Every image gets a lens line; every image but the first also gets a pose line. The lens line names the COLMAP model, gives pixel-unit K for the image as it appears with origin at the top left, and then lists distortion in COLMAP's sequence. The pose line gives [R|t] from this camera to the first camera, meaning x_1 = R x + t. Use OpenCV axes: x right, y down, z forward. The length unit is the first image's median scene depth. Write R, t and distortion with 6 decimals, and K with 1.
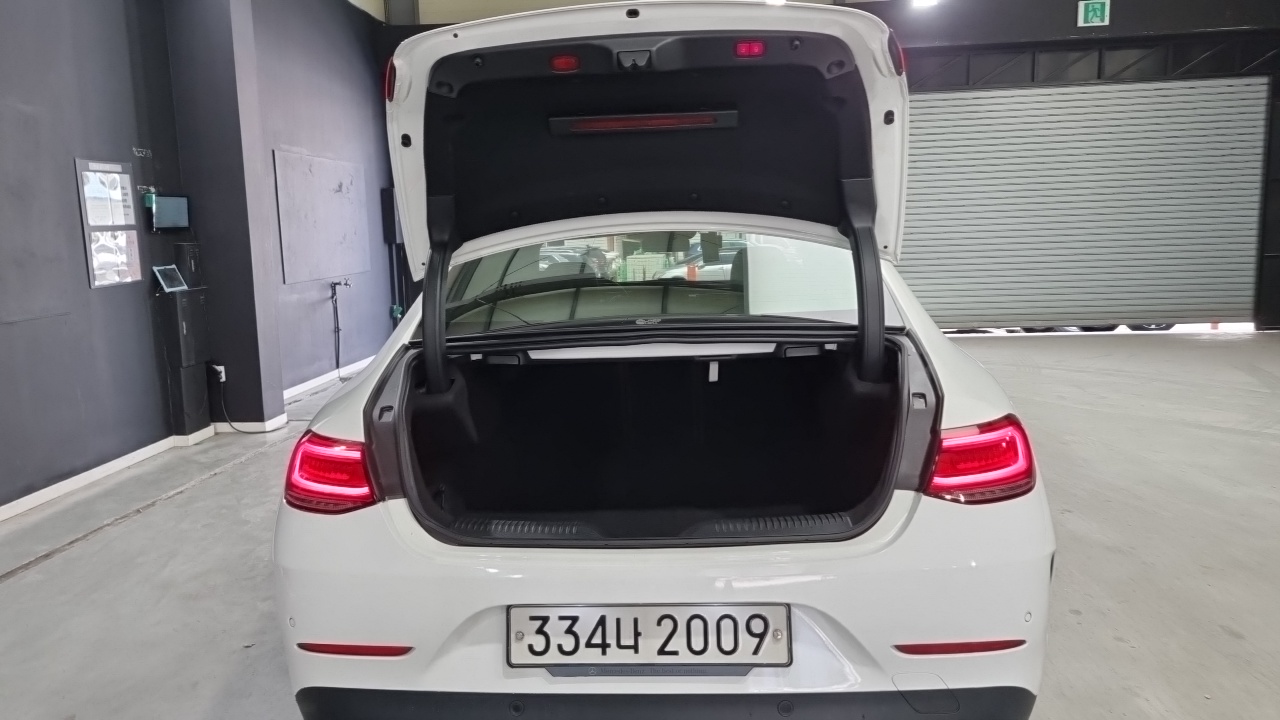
lens RADIAL K [[876.6, 0, 627.9], [0, 876.6, 344.5], [0, 0, 1]] dist [0.028100, 0.000262]
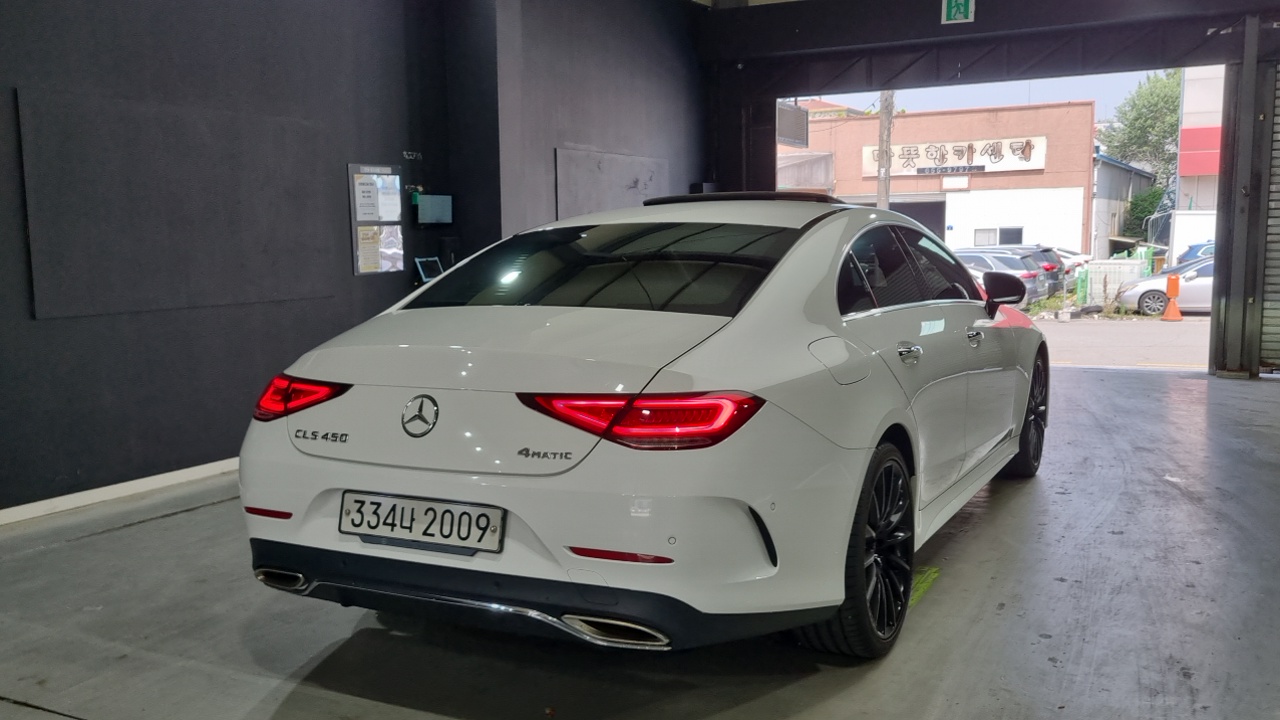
lens RADIAL K [[1004.5, 0, 640.0], [0, 1004.5, 360.0], [0, 0, 1]] dist [0.025341, -0.001632]
pose [[0.931994, 0.061978, -0.357136, 0.831574], [-0.061617, 0.998023, 0.012400, 0.028383], [0.357198, 0.010449, 0.933970, -0.349005]]
